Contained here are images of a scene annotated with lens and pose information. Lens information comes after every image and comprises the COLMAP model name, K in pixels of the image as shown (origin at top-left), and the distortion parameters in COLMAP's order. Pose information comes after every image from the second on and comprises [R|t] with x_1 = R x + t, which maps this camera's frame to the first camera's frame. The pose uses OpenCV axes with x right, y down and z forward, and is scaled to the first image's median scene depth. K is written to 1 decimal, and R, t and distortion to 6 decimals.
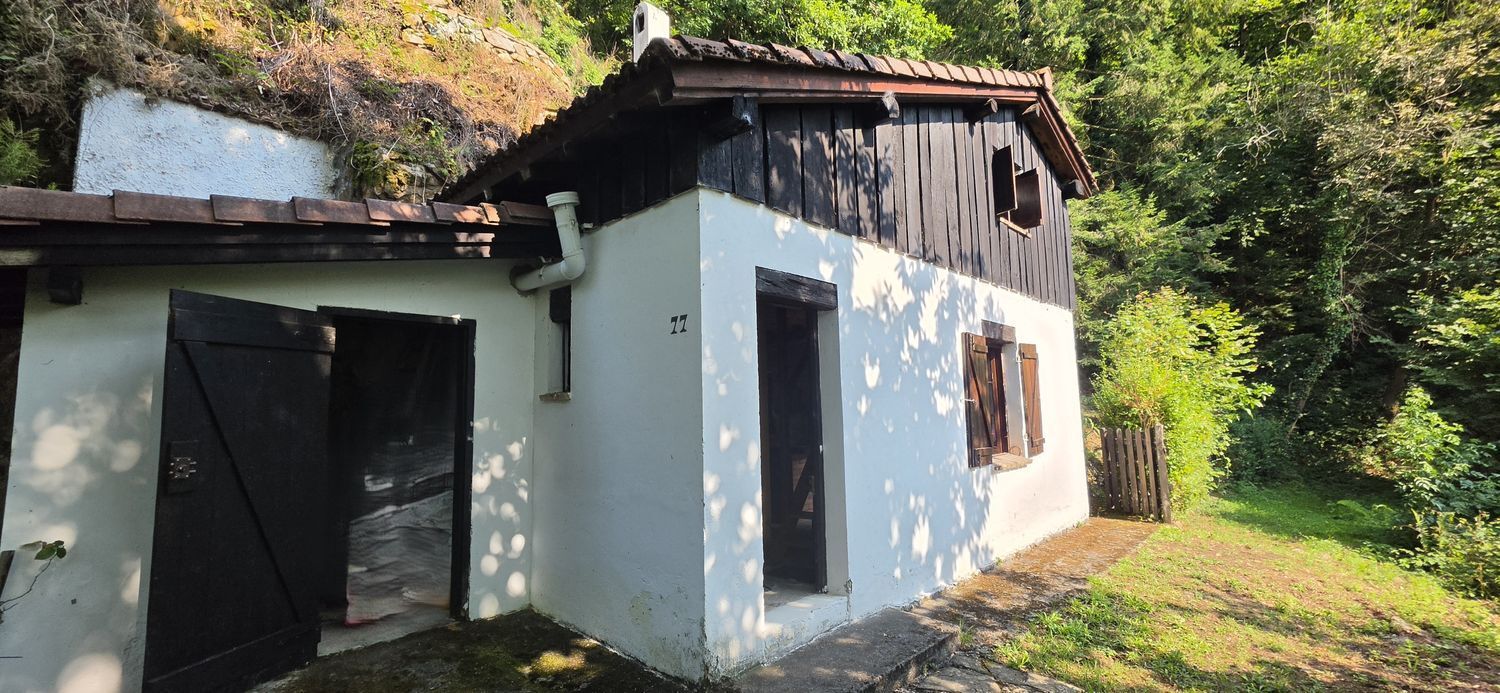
lens RADIAL K [[595.1, 0, 749.4], [0, 595.1, 345.7], [0, 0, 1]] dist [0.001856, 0.000339]
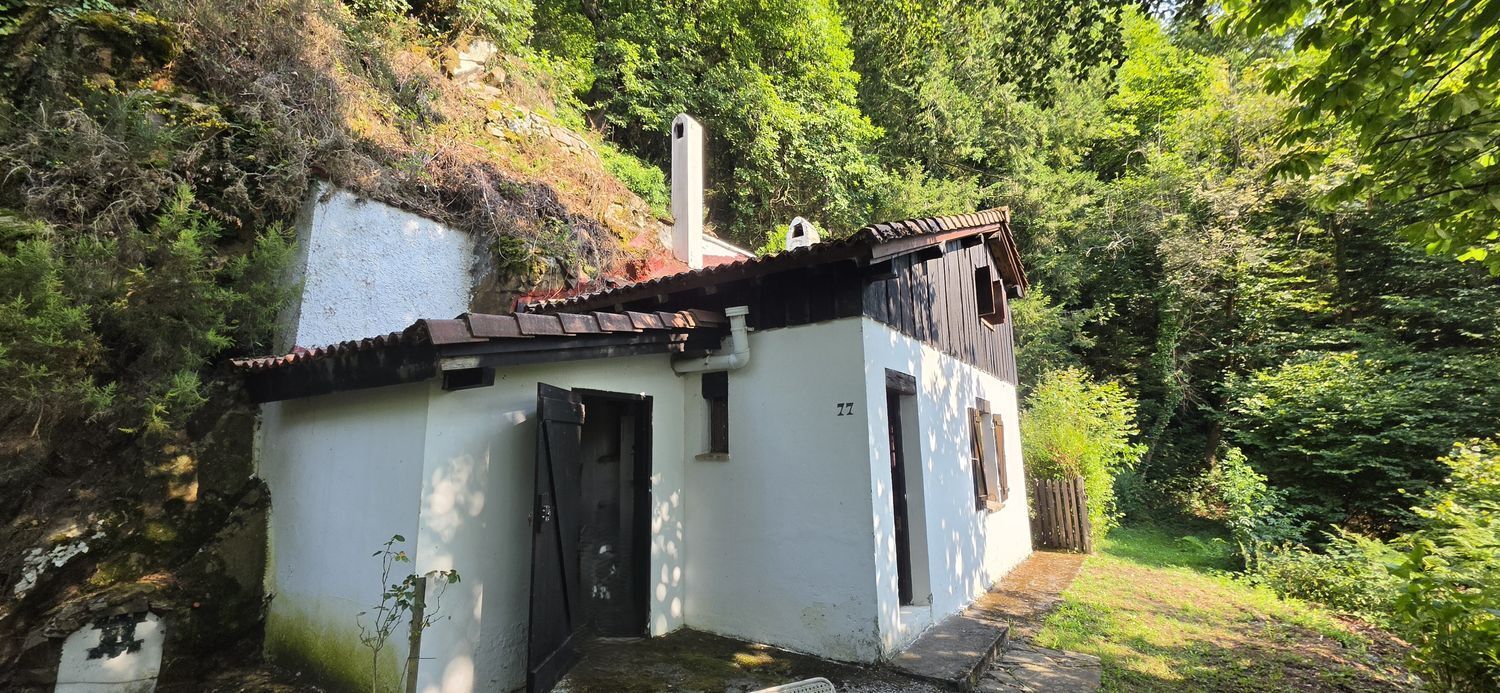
lens RADIAL K [[595.1, 0, 749.8], [0, 595.1, 342.9], [0, 0, 1]] dist [0.001856, 0.000339]
pose [[0.983028, 0.040643, 0.178895, -0.376324], [-0.025821, 0.996096, -0.084416, -0.041718], [-0.181627, 0.078364, 0.980240, -0.234635]]
